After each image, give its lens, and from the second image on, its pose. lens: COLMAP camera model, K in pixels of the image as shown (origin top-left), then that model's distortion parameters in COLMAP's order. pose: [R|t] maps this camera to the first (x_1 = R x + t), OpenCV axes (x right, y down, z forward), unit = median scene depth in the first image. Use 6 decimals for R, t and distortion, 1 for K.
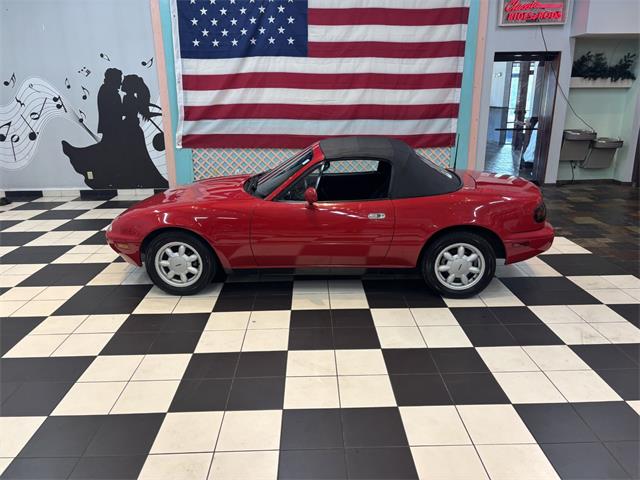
lens RADIAL K [[489.0, 0, 314.0], [0, 489.0, 230.8], [0, 0, 1]] dist [0.033432, -0.050733]
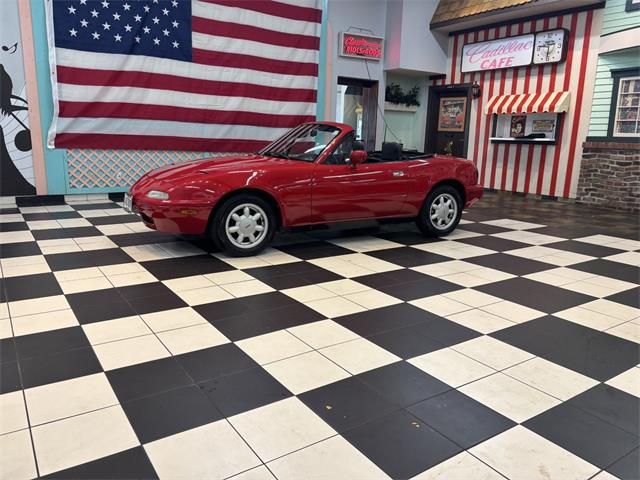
lens RADIAL K [[489.0, 0, 309.0], [0, 489.0, 241.0], [0, 0, 1]] dist [0.033432, -0.050733]
pose [[0.842785, -0.079229, 0.532388, -0.379578], [0.111894, 0.993288, -0.029311, 0.076228], [-0.526492, 0.084274, 0.845993, 0.028533]]
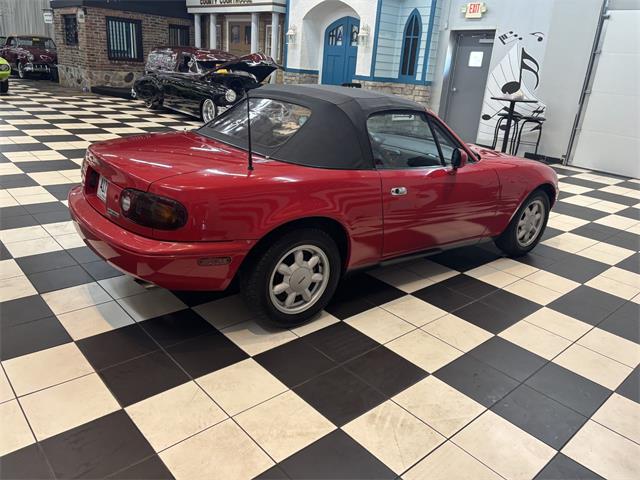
lens RADIAL K [[491.4, 0, 320.4], [0, 491.4, 238.2], [0, 0, 1]] dist [0.038740, -0.048660]
pose [[0.751016, -0.153600, 0.642170, -0.332441], [0.099193, 0.987775, 0.120259, -0.022946], [-0.652791, -0.026618, 0.757070, 0.228130]]
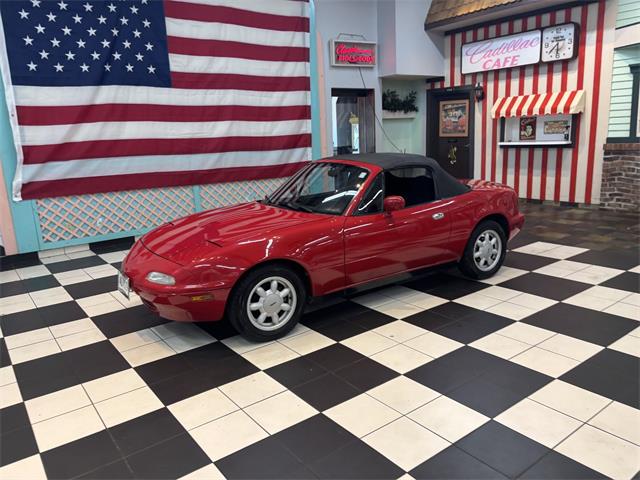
lens RADIAL K [[489.0, 0, 316.7], [0, 489.0, 241.7], [0, 0, 1]] dist [0.033432, -0.050733]
pose [[0.811220, -0.151825, 0.564687, -0.350334], [0.193545, 0.980987, -0.014289, -0.005011], [-0.551781, 0.120884, 0.825181, 0.124395]]
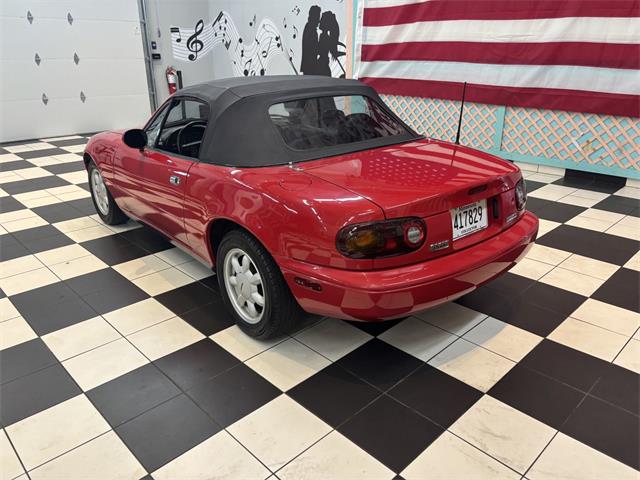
lens RADIAL K [[489.0, 0, 312.0], [0, 489.0, 226.5], [0, 0, 1]] dist [0.033432, -0.050733]
pose [[0.676290, 0.257344, -0.690222, 0.385775], [-0.199278, 0.965969, 0.164899, -0.061258], [0.709169, 0.026027, 0.704558, 0.307096]]
